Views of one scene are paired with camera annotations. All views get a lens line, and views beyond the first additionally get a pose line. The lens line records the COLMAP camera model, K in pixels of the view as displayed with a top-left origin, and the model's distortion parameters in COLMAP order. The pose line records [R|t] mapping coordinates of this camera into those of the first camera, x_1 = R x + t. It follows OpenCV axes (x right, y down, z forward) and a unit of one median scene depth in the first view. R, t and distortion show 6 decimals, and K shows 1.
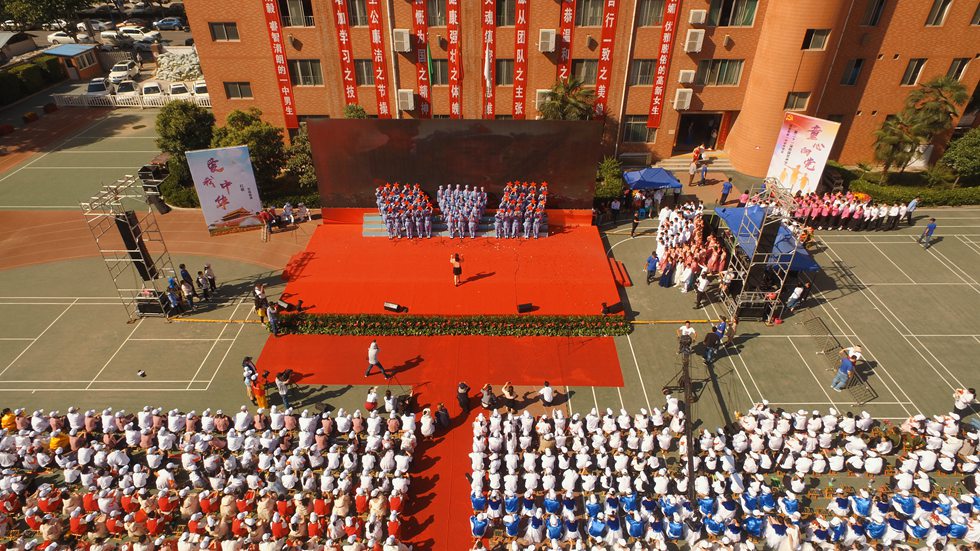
lens RADIAL K [[572.3, 0, 484.8], [0, 572.3, 276.2], [0, 0, 1]] dist [-0.012494, 0.015388]
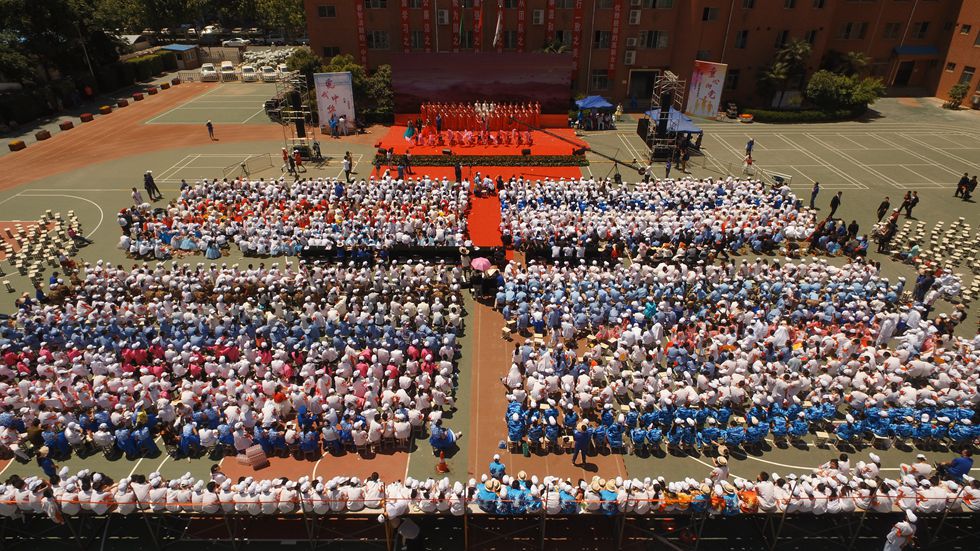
lens RADIAL K [[572.3, 0, 483.1], [0, 572.3, 278.0], [0, 0, 1]] dist [-0.012494, 0.015388]
pose [[0.999993, -0.001218, 0.003417, -0.045446], [0.001489, 0.996759, -0.080428, 0.410365], [-0.003308, 0.080433, 0.996755, -0.471366]]
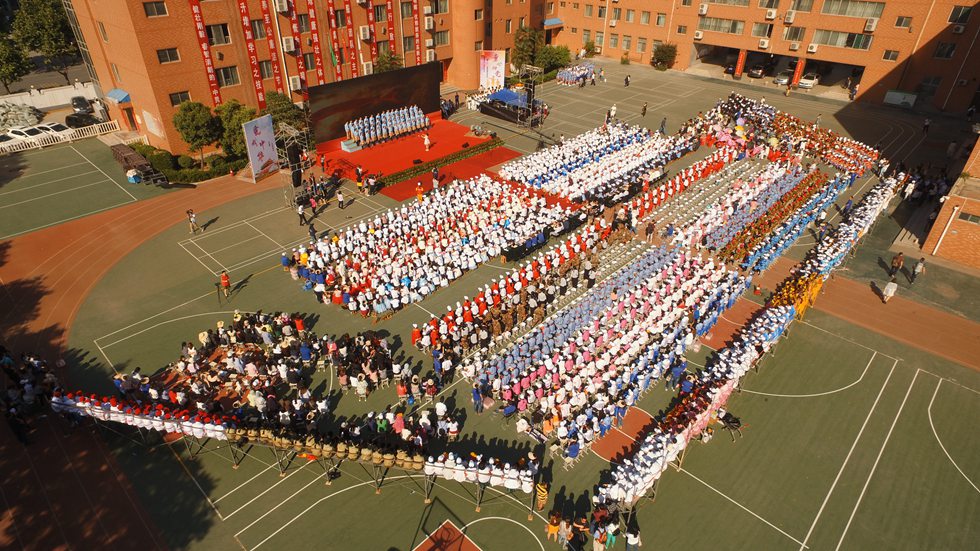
lens RADIAL K [[572.3, 0, 488.1], [0, 572.3, 277.1], [0, 0, 1]] dist [-0.012494, 0.015388]
pose [[0.682513, -0.388442, 0.619104, -1.001082], [0.406351, 0.905759, 0.120326, 0.201554], [-0.607499, 0.169449, 0.776036, -0.442672]]
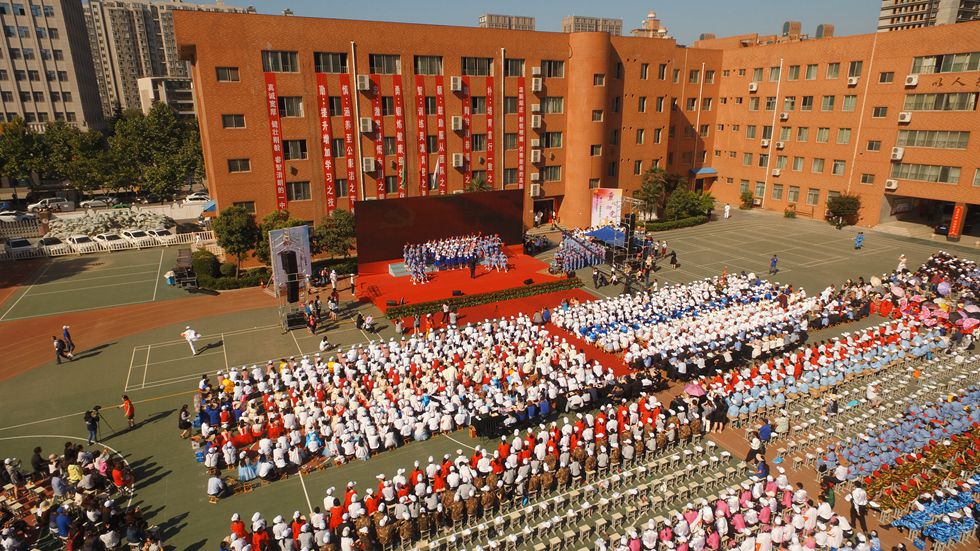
lens RADIAL K [[572.3, 0, 486.6], [0, 572.3, 276.7], [0, 0, 1]] dist [-0.012494, 0.015388]
pose [[0.888215, -0.136106, 0.438805, -0.574829], [0.263465, 0.933355, -0.243793, 0.309981], [-0.376379, 0.332150, 0.864879, -0.314417]]
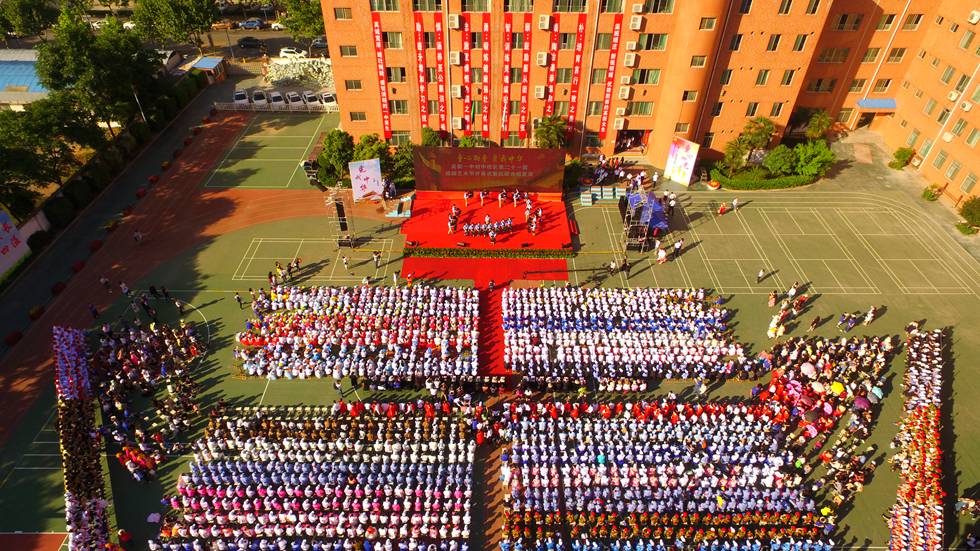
lens RADIAL K [[572.3, 0, 484.1], [0, 572.3, 277.5], [0, 0, 1]] dist [-0.012494, 0.015388]
pose [[0.999984, 0.005715, 0.000109, -0.057437], [-0.005692, 0.993829, 0.110774, -0.042628], [0.000524, -0.110773, 0.993846, -0.803540]]
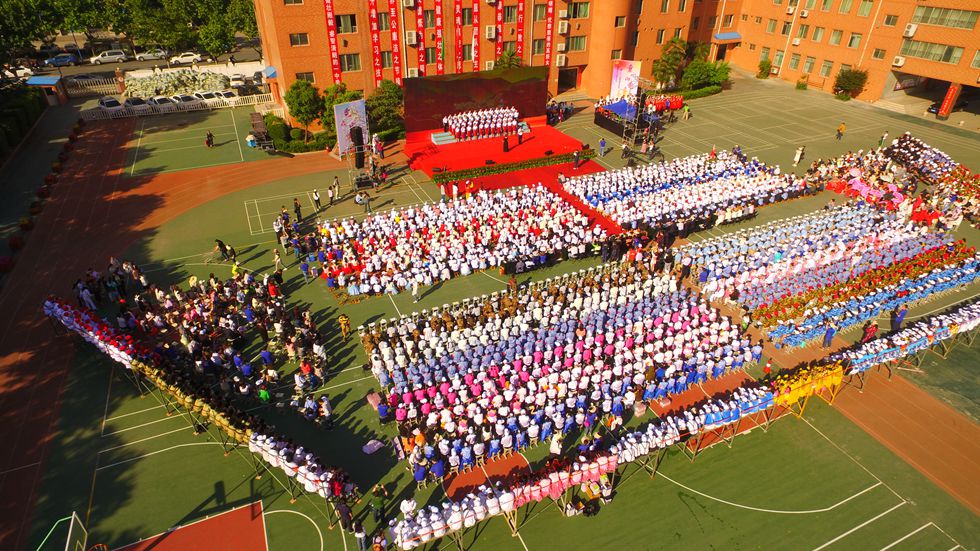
lens RADIAL K [[572.3, 0, 485.7], [0, 572.3, 277.3], [0, 0, 1]] dist [-0.012494, 0.015388]
pose [[0.908840, -0.216652, 0.356470, -0.698708], [0.230733, 0.973012, 0.003100, 0.313401], [-0.347522, 0.079432, 0.934301, -0.575992]]
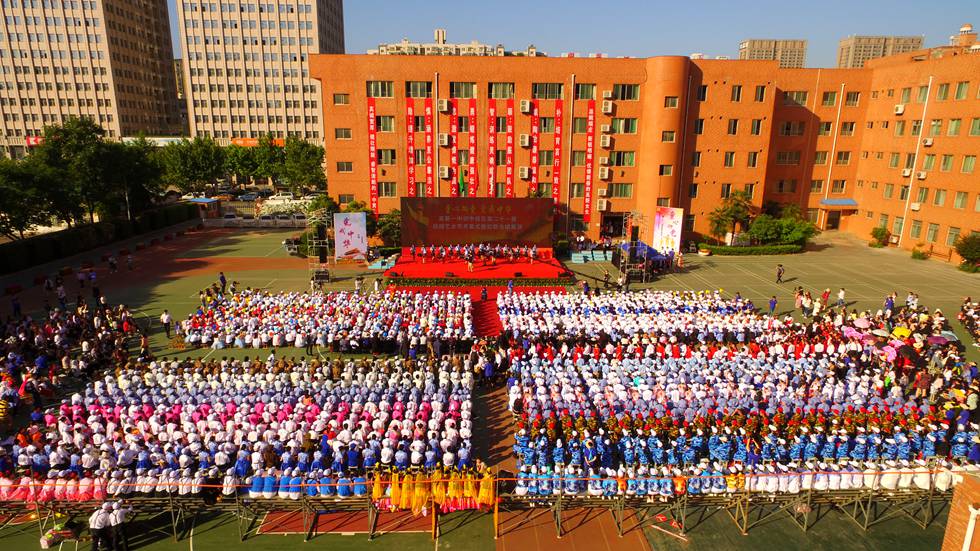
lens RADIAL K [[572.3, 0, 485.4], [0, 572.3, 278.3], [0, 0, 1]] dist [-0.012494, 0.015388]
pose [[0.999192, -0.001488, 0.040169, -0.087462], [0.015268, 0.938470, -0.345022, 0.539551], [-0.037184, 0.345357, 0.937735, -0.597961]]
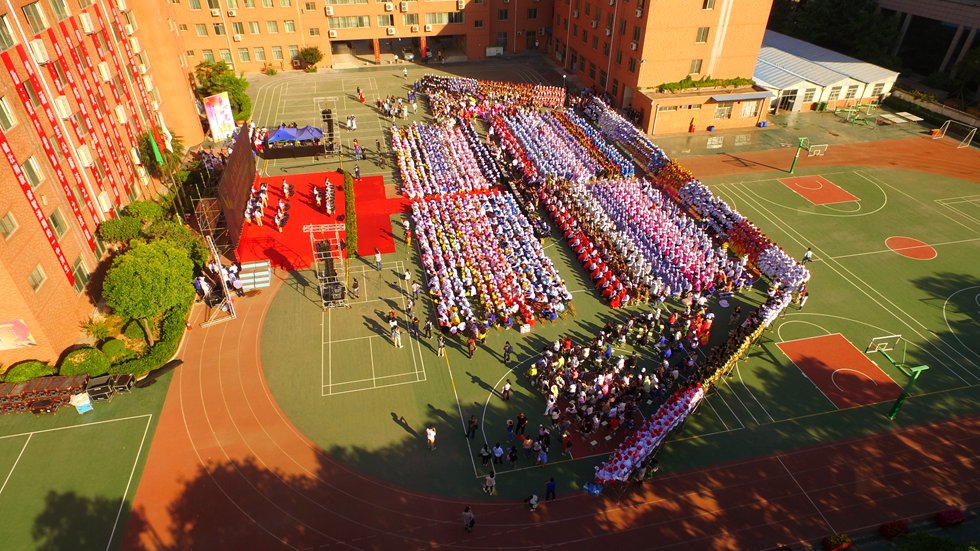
lens RADIAL K [[572.3, 0, 487.5], [0, 572.3, 274.7], [0, 0, 1]] dist [-0.012494, 0.015388]
pose [[-0.231638, -0.553993, 0.799647, -1.415909], [0.543378, 0.608134, 0.578717, -0.502432], [-0.806898, 0.568564, 0.160161, 0.301055]]
